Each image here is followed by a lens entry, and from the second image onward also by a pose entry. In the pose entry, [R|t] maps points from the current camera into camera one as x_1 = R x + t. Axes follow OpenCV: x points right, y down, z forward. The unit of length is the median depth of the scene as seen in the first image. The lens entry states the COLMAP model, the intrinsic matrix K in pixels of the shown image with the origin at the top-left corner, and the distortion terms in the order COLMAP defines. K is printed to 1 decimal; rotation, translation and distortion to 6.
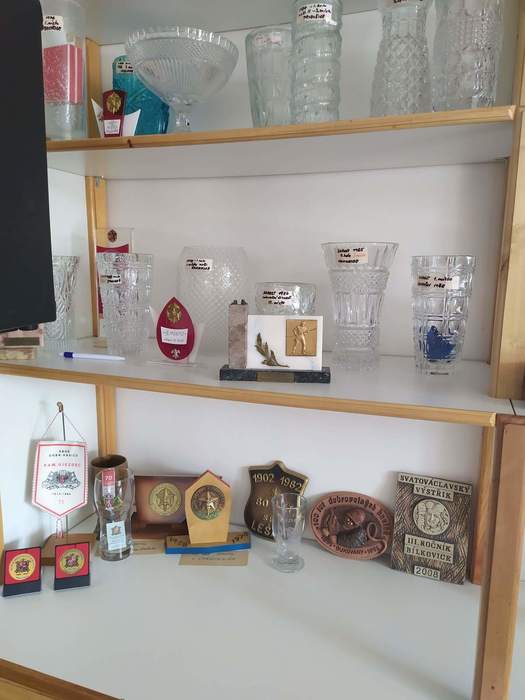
lens RADIAL K [[533.5, 0, 266.1], [0, 533.5, 349.0], [0, 0, 1]] dist [0.047034, -0.046891]
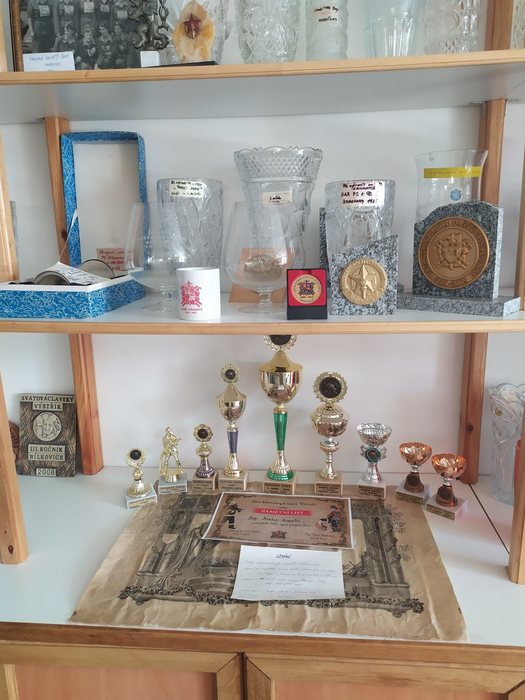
lens RADIAL K [[533.5, 0, 275.3], [0, 533.5, 348.7], [0, 0, 1]] dist [0.047034, -0.046891]
pose [[0.963454, -0.090922, 0.251971, 0.547821], [0.075966, 0.994756, 0.068482, 0.104193], [-0.256876, -0.046838, 0.965309, -0.295248]]
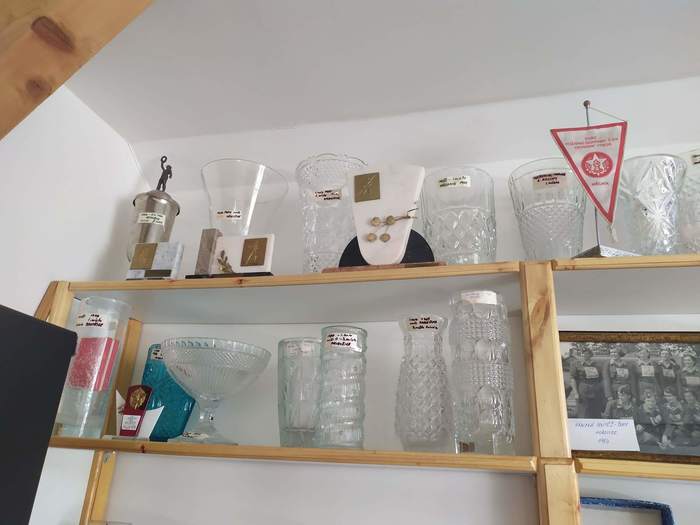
lens RADIAL K [[533.5, 0, 349.3], [0, 533.5, 265.0], [0, 0, 1]] dist [0.047034, -0.046891]
pose [[0.994896, 0.065630, 0.076644, 0.010278], [-0.016576, 0.855557, -0.517444, -0.157859], [-0.099533, 0.513533, 0.852278, -0.002009]]
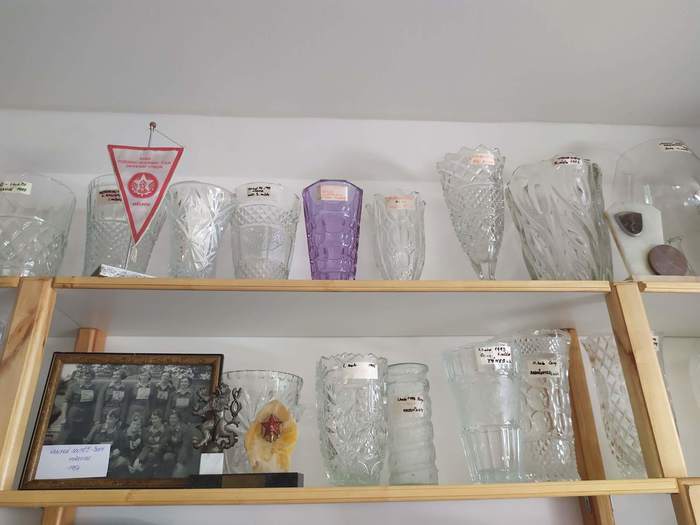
lens RADIAL K [[533.5, 0, 350.5], [0, 533.5, 261.7], [0, 0, 1]] dist [0.047034, -0.046891]
pose [[0.915715, 0.137463, 0.377585, 0.479045], [0.097663, 0.835352, -0.540970, -0.146743], [-0.389780, 0.532250, 0.751519, -0.105718]]
